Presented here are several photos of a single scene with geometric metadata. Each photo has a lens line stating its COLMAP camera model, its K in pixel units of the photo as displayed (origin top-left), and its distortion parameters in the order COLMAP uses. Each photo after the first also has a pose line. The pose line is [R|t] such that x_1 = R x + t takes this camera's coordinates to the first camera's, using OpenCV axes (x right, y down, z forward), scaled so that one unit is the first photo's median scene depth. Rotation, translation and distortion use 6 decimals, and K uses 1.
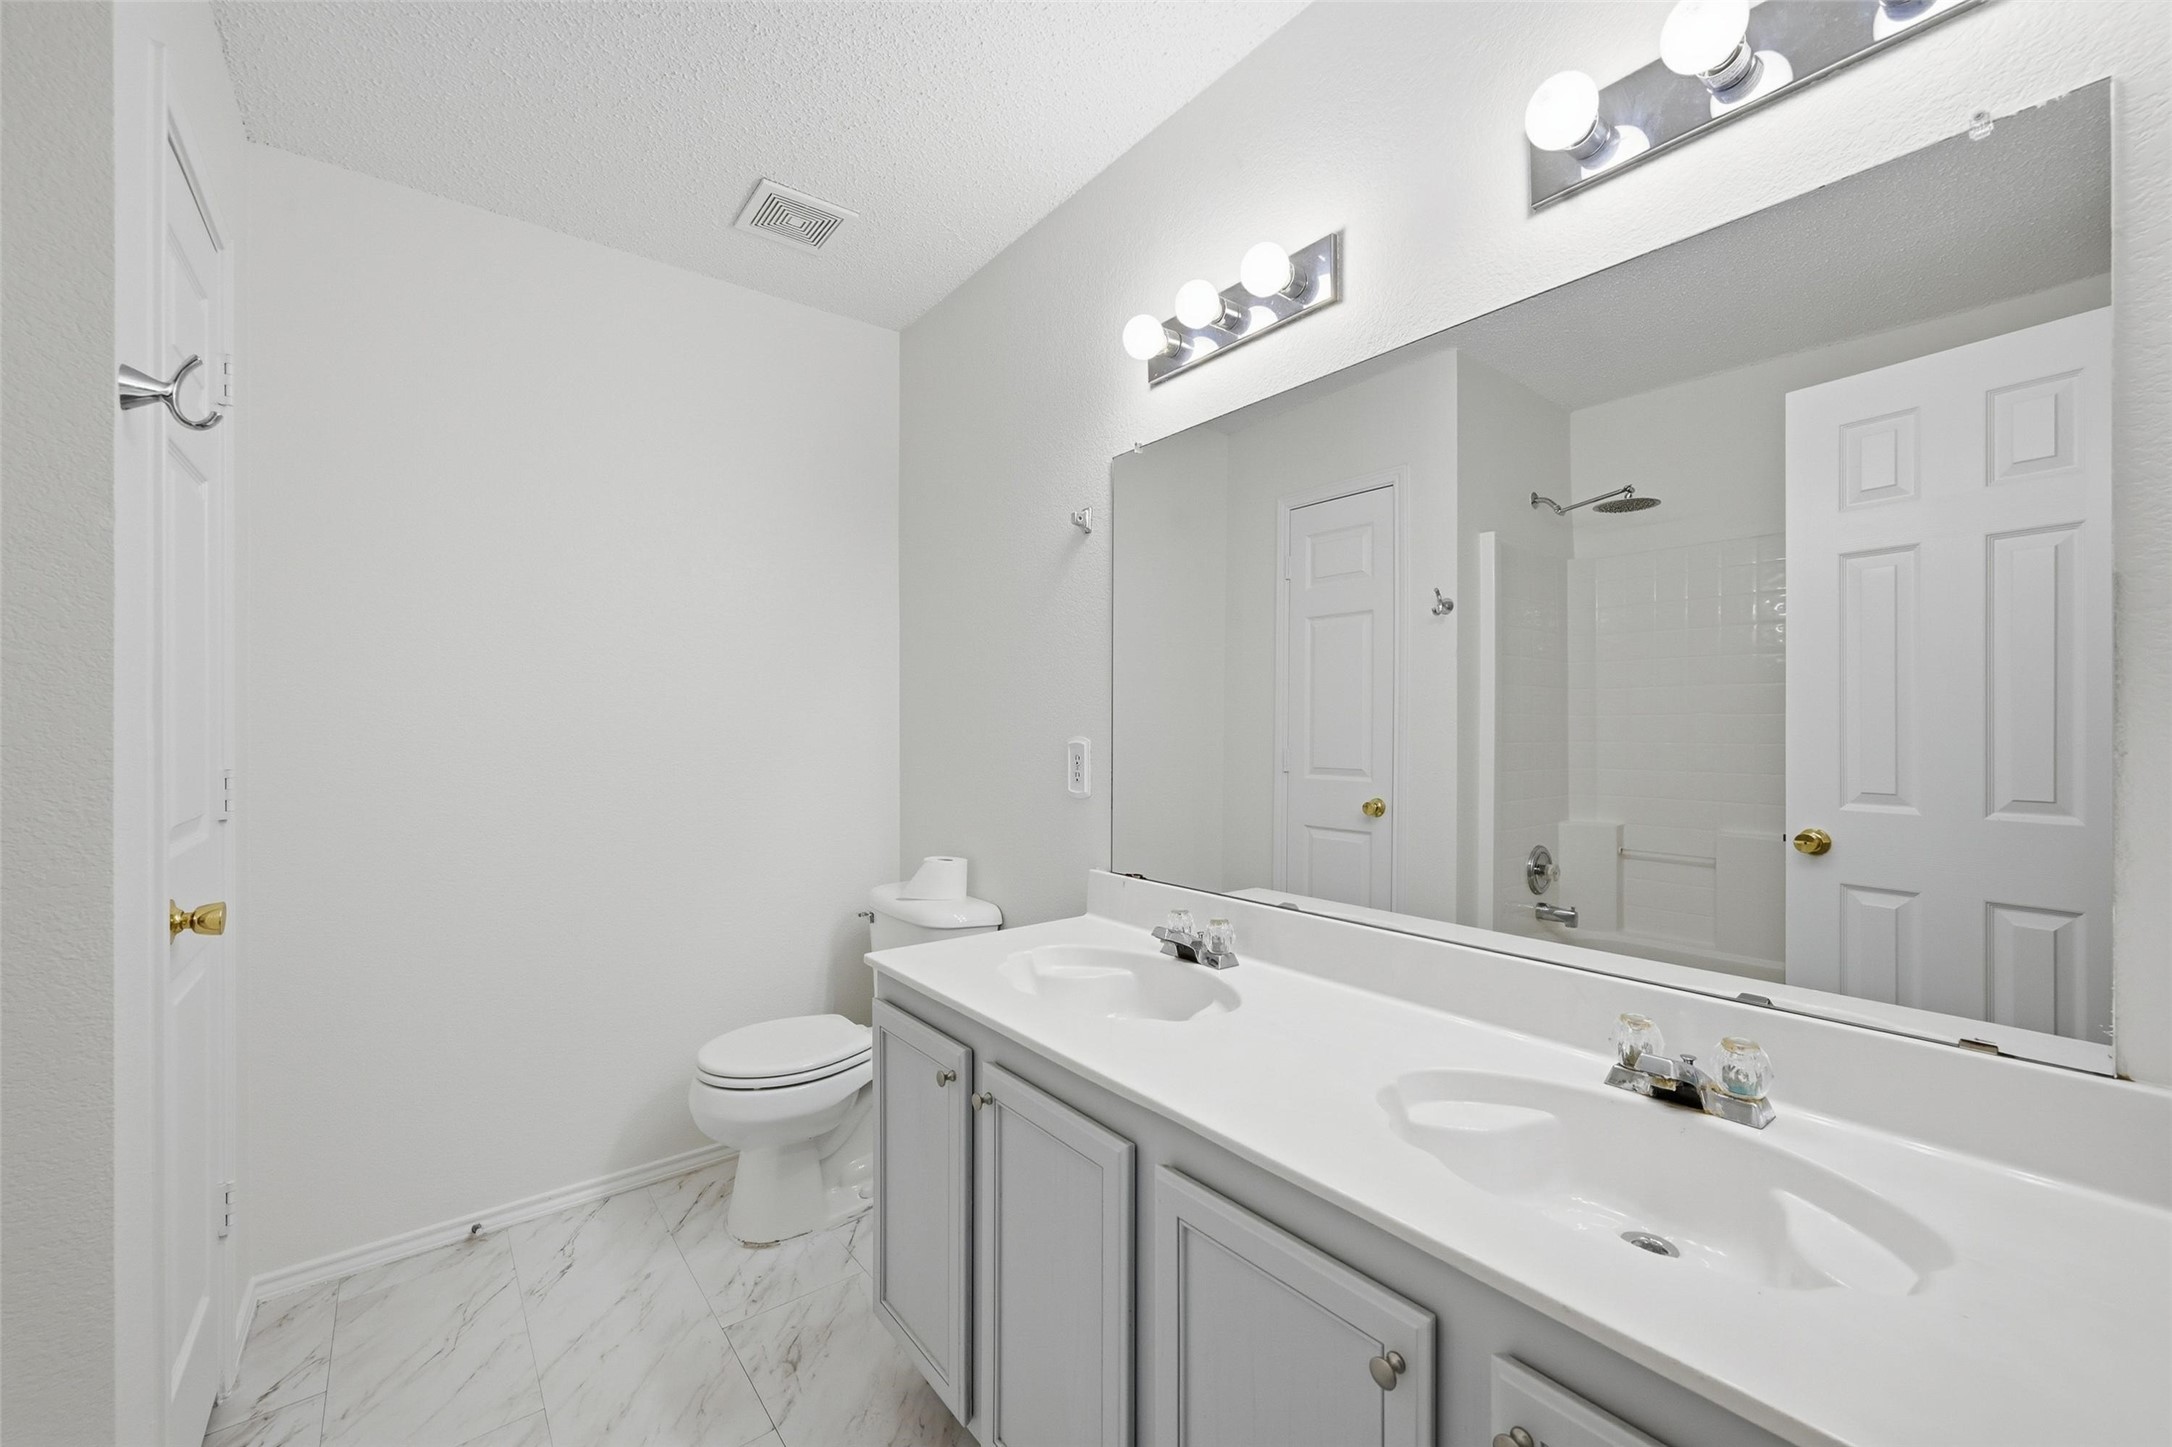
lens RADIAL K [[851.6, 0, 1090.3], [0, 851.6, 724.6], [0, 0, 1]] dist [0.000147, -0.000013]
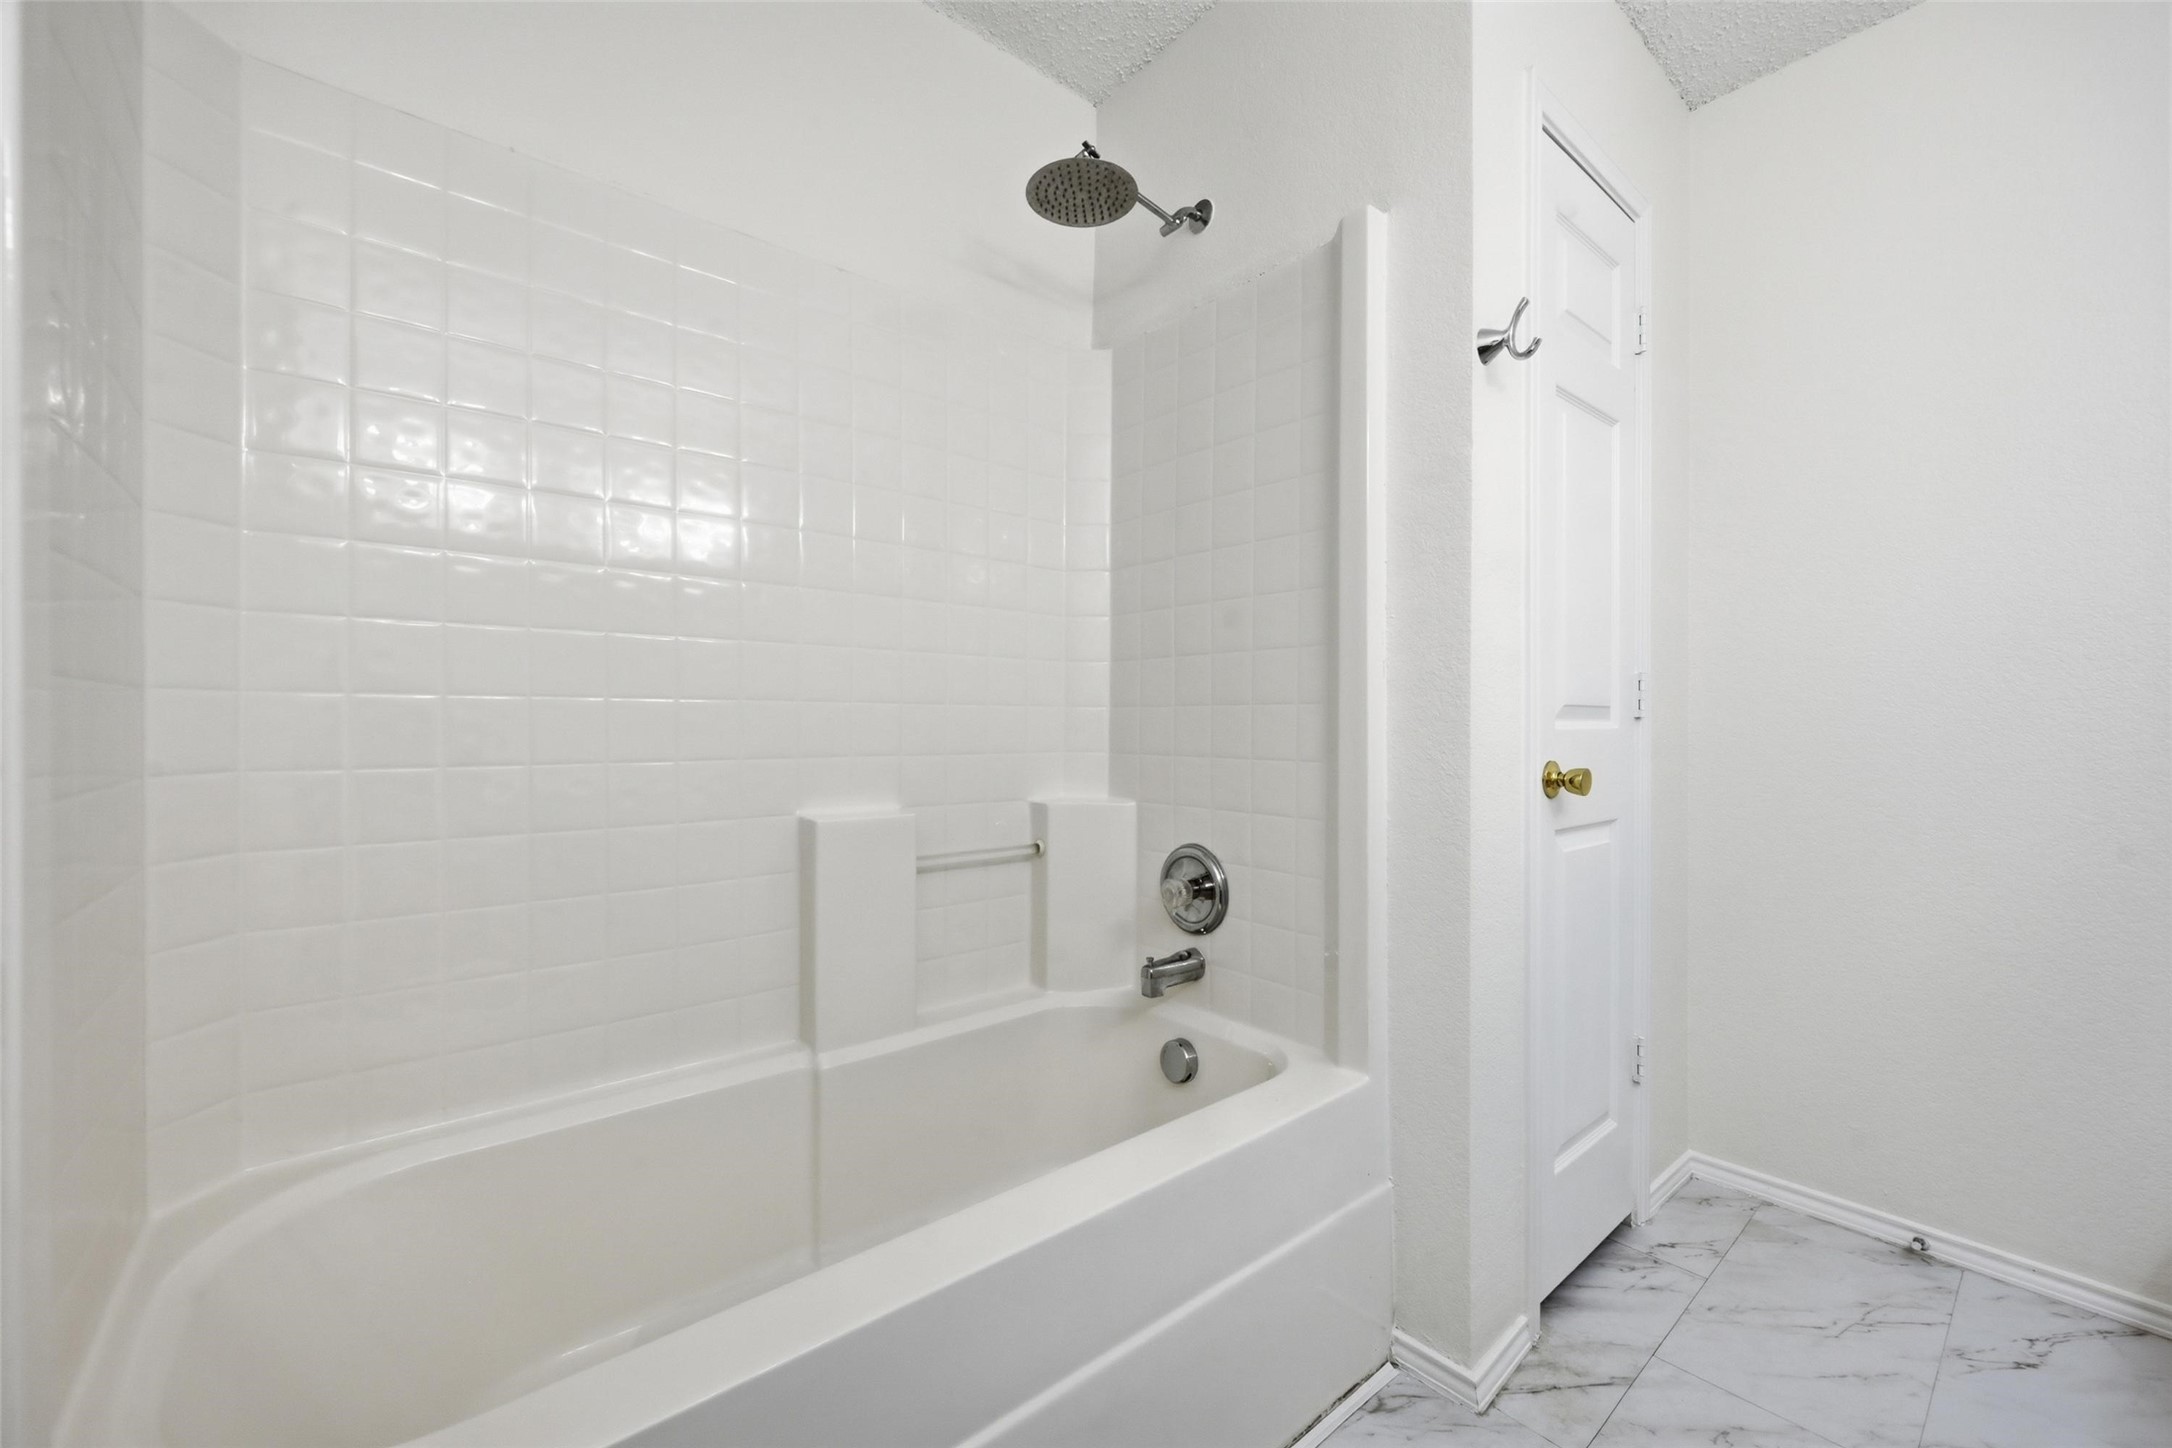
lens RADIAL K [[851.6, 0, 1090.3], [0, 851.6, 725.1], [0, 0, 1]] dist [0.000147, -0.000013]
pose [[0.028666, 0.000867, -0.999589, 0.087666], [0.002250, 0.999997, 0.000931, 0.104441], [0.999587, -0.002276, 0.028664, 0.207695]]
